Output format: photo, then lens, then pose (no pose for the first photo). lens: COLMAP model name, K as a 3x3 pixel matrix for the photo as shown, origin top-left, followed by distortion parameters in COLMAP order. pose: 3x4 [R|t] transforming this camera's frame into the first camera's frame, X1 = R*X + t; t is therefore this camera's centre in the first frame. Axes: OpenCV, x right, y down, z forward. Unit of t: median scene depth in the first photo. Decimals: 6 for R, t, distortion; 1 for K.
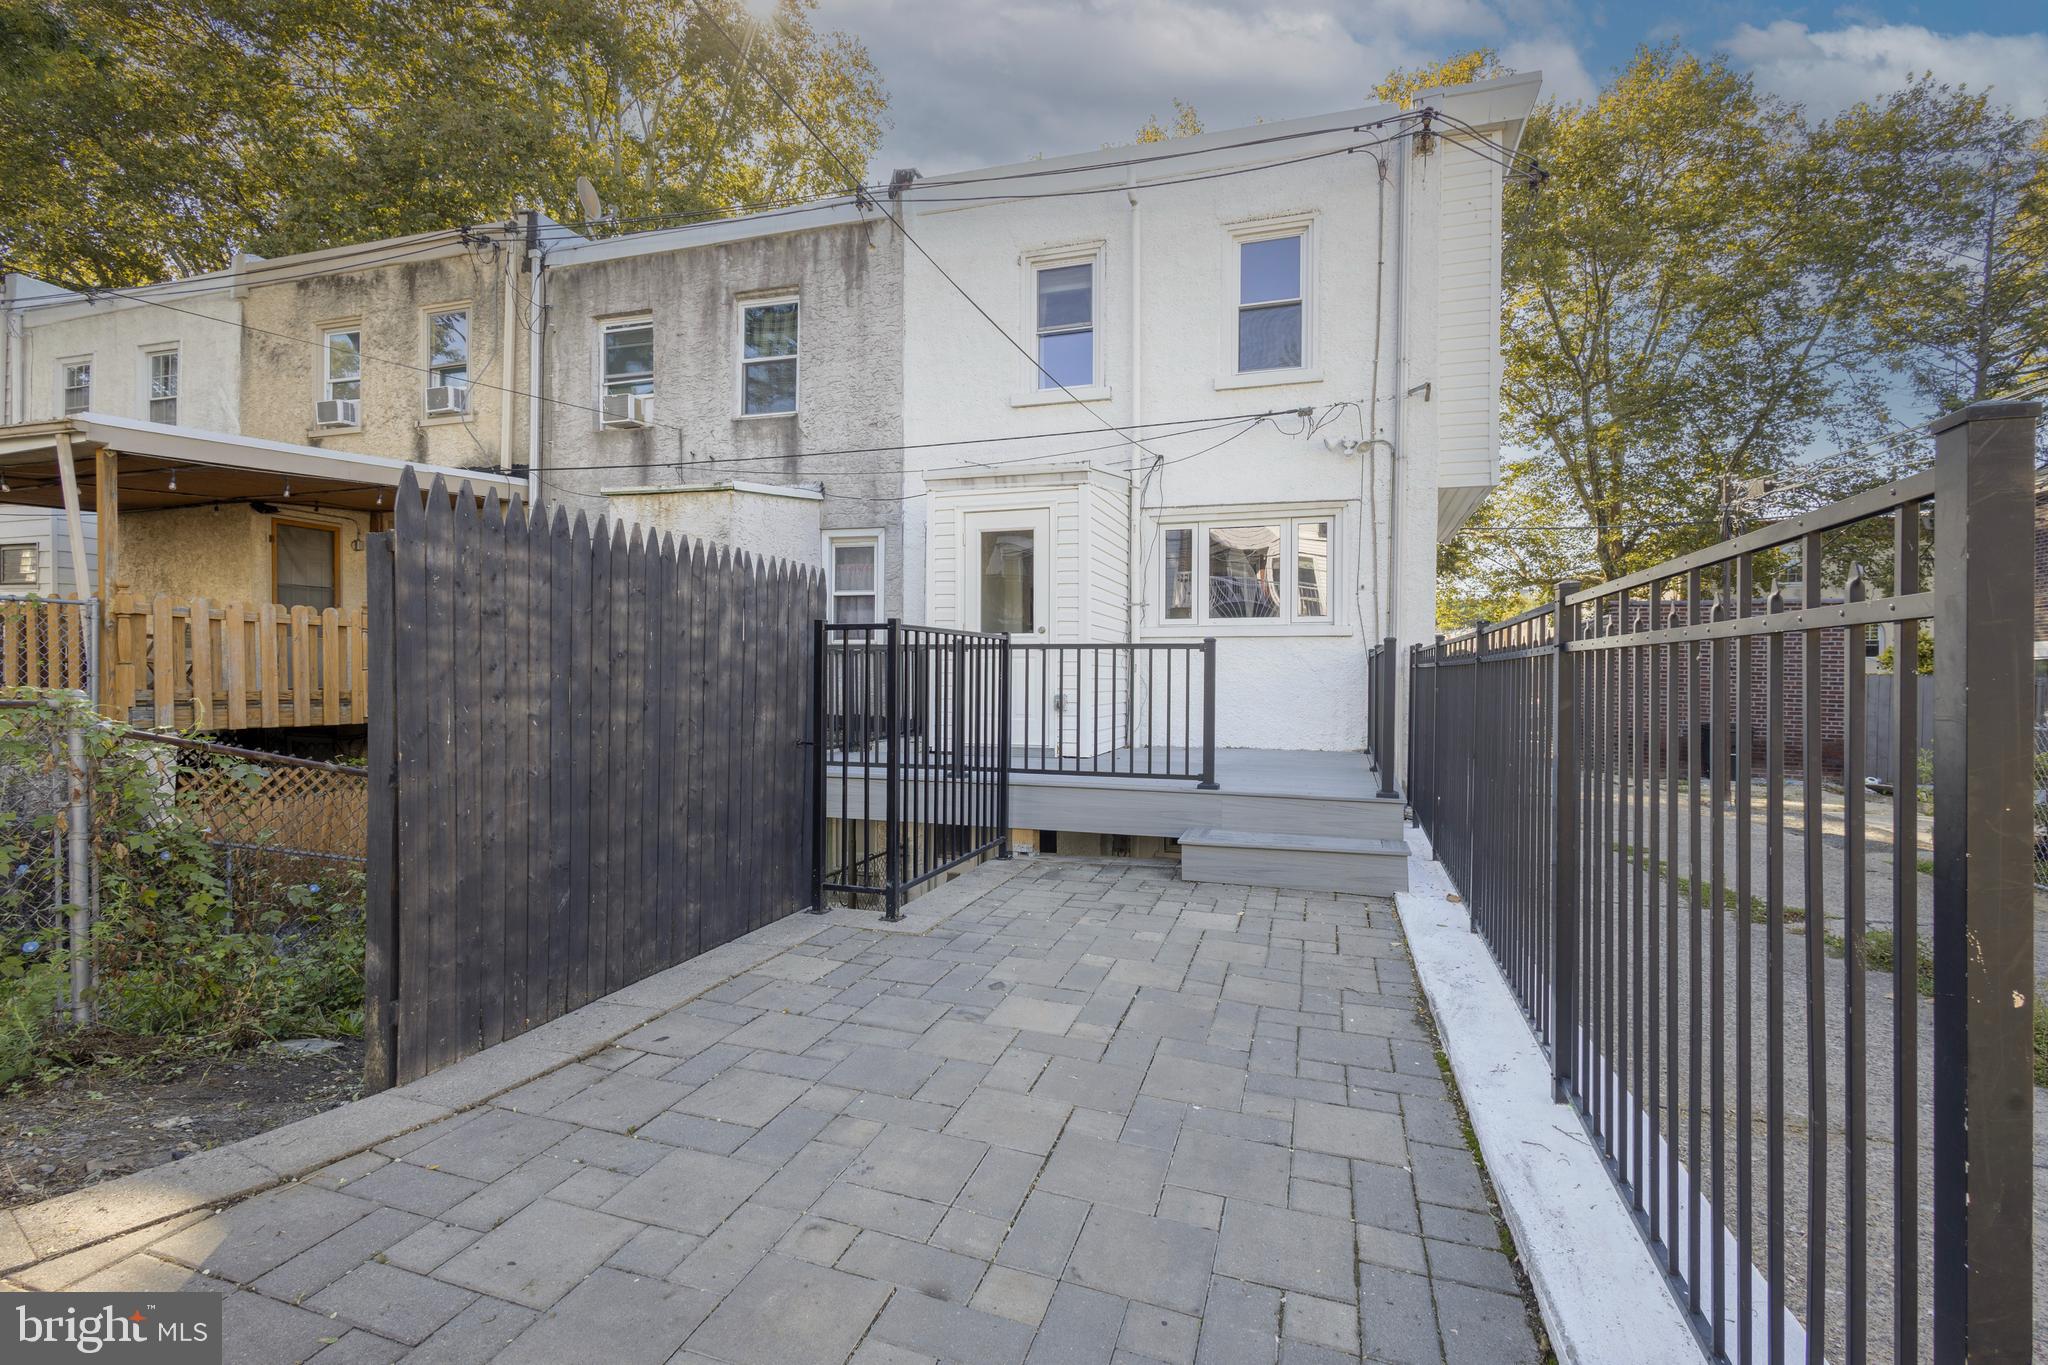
lens RADIAL K [[963.3, 0, 979.6], [0, 963.3, 684.8], [0, 0, 1]] dist [0.006918, 0.000238]
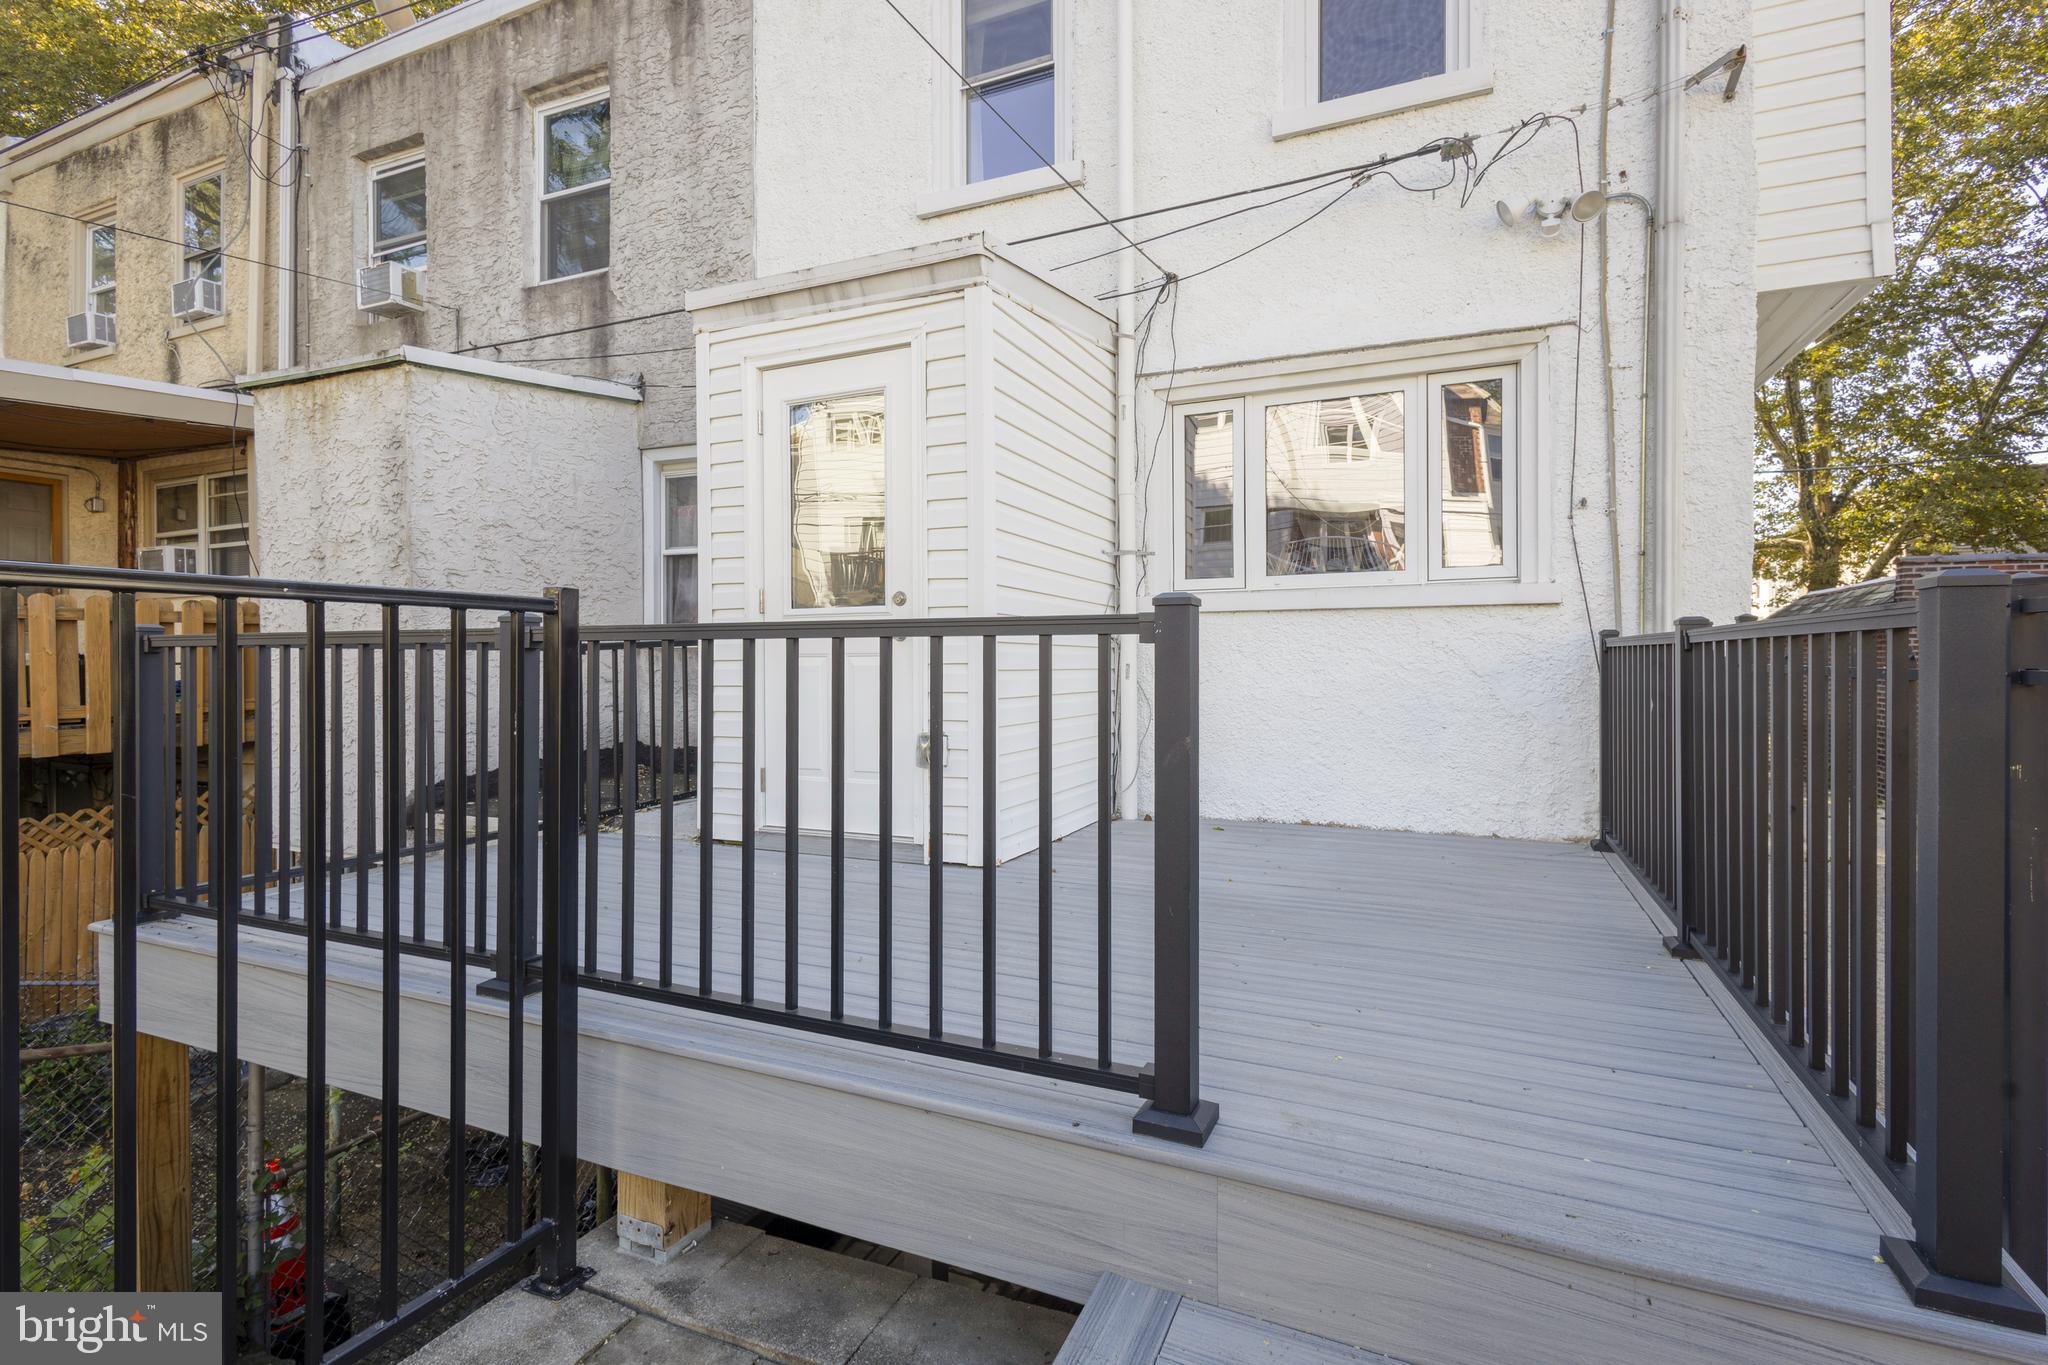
lens RADIAL K [[887.5, 0, 1022.6], [0, 887.5, 664.0], [0, 0, 1]] dist [0.012904, -0.004533]
pose [[0.995828, -0.007935, -0.090905, 0.131175], [0.007289, 0.999946, -0.007430, -0.015797], [0.090959, 0.006737, 0.995832, 0.442561]]
